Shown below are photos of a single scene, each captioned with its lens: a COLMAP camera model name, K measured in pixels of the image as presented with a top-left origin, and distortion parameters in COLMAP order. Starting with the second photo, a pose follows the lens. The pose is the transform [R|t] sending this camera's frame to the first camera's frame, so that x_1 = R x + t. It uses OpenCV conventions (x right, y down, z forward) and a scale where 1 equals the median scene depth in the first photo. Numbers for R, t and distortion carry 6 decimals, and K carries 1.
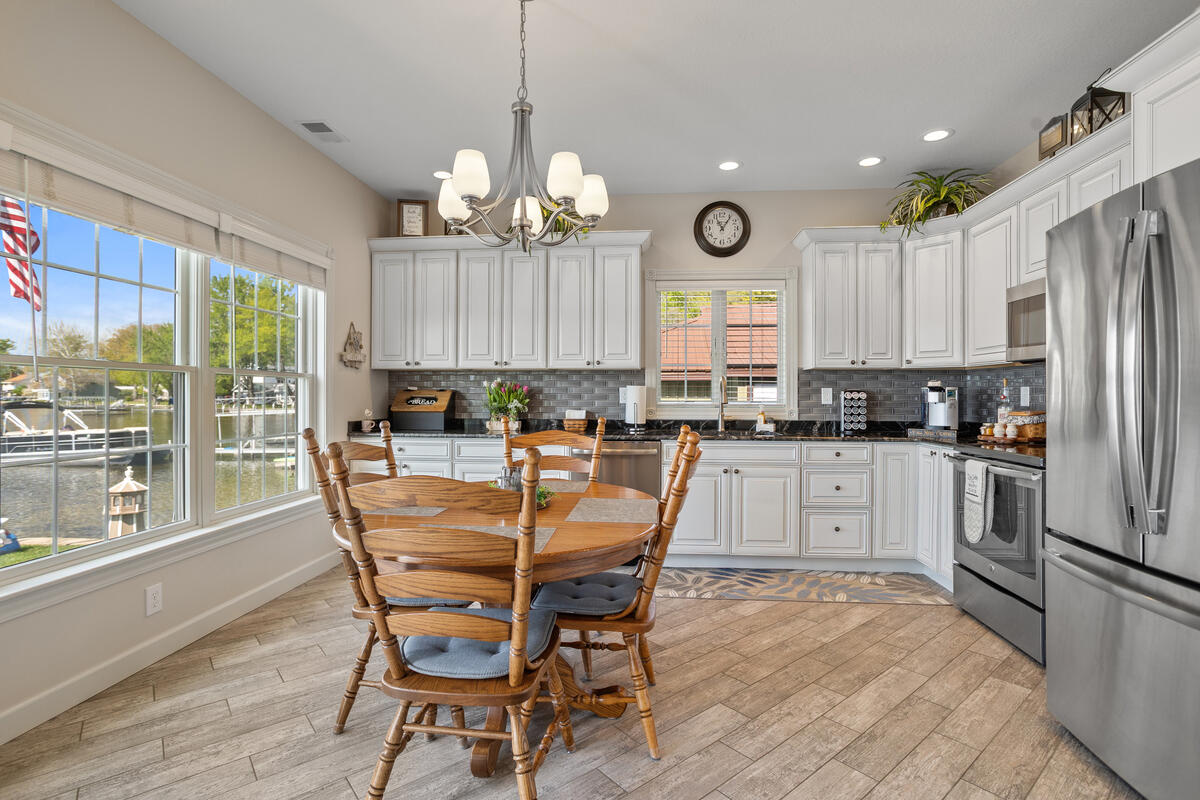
lens RADIAL K [[584.9, 0, 601.2], [0, 584.9, 398.5], [0, 0, 1]] dist [-0.024663, 0.001566]
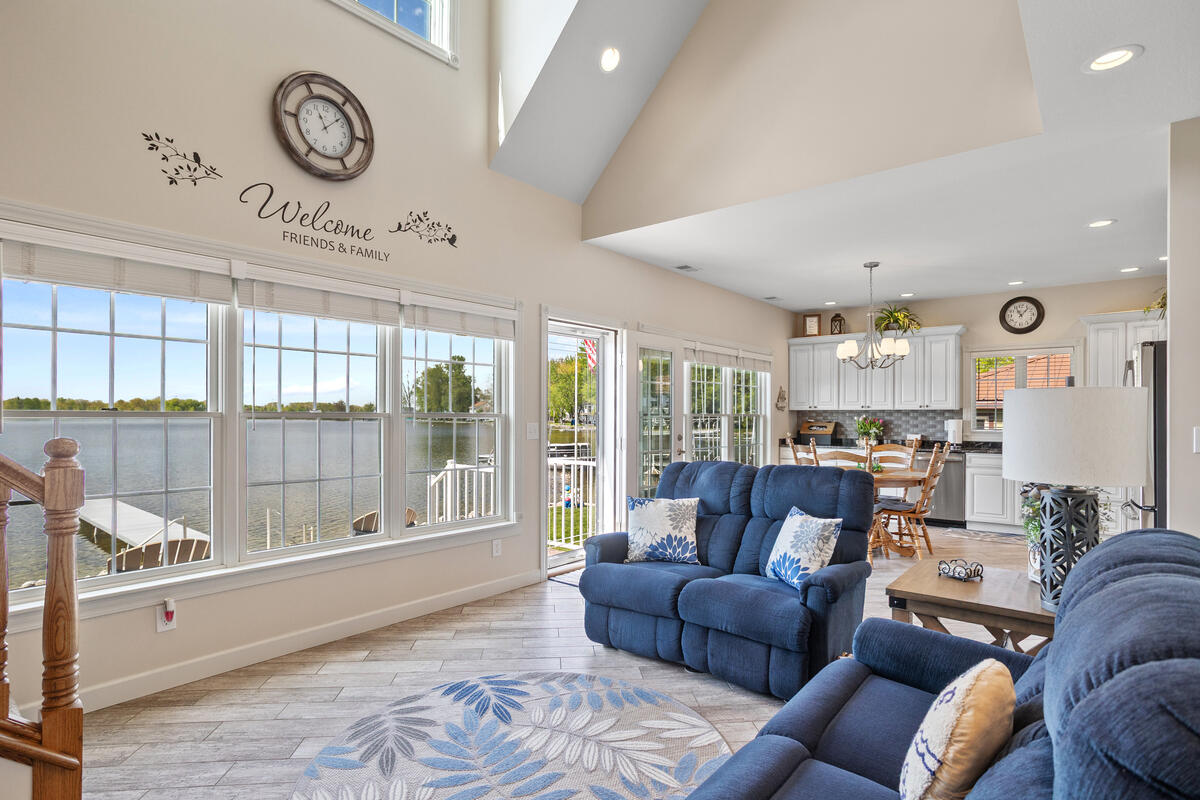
lens RADIAL K [[584.9, 0, 607.0], [0, 584.9, 415.9], [0, 0, 1]] dist [-0.024663, 0.001566]
pose [[0.827257, -0.001855, -0.561820, 0.162815], [-0.003039, 0.999965, -0.007776, -0.017305], [0.561815, 0.008140, 0.827223, -0.847244]]
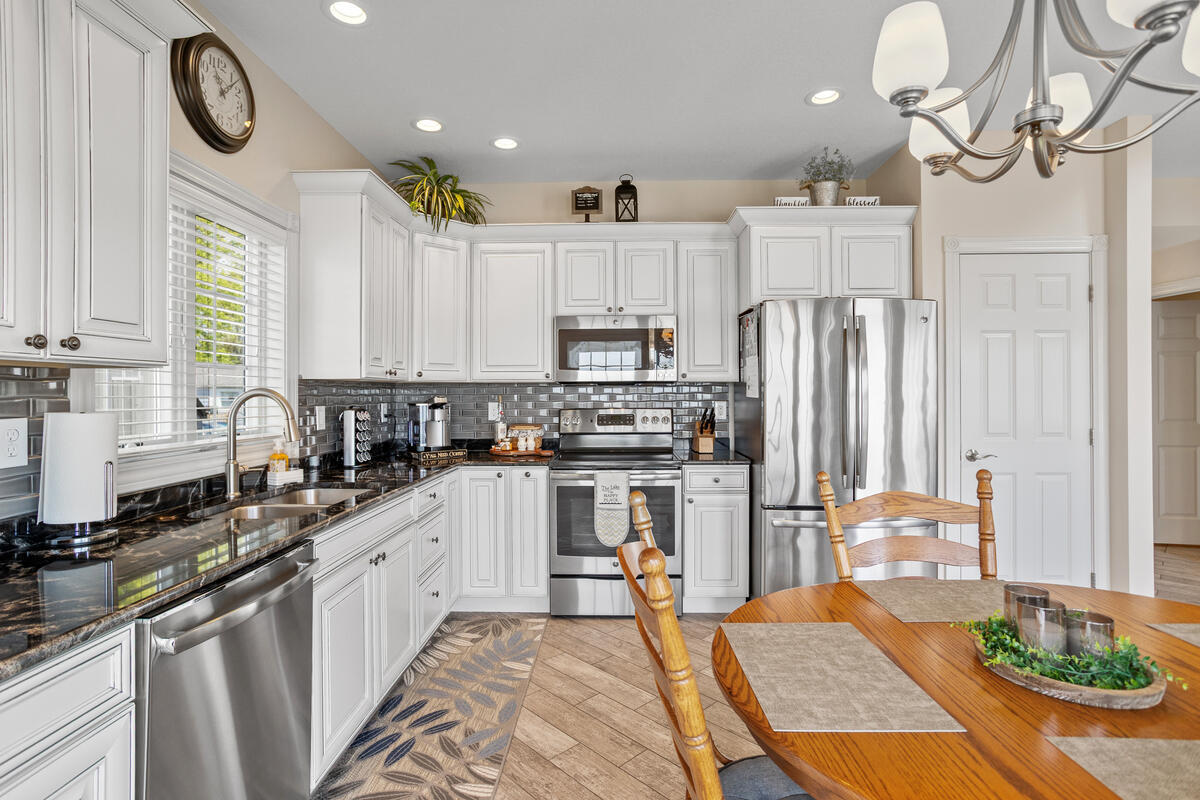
lens RADIAL K [[584.9, 0, 597.7], [0, 584.9, 390.3], [0, 0, 1]] dist [-0.024663, 0.001566]
pose [[-0.068484, 0.001547, 0.997651, -0.314933], [0.005873, 0.999982, -0.001147, -0.033453], [-0.997635, 0.005780, -0.068492, 0.725744]]
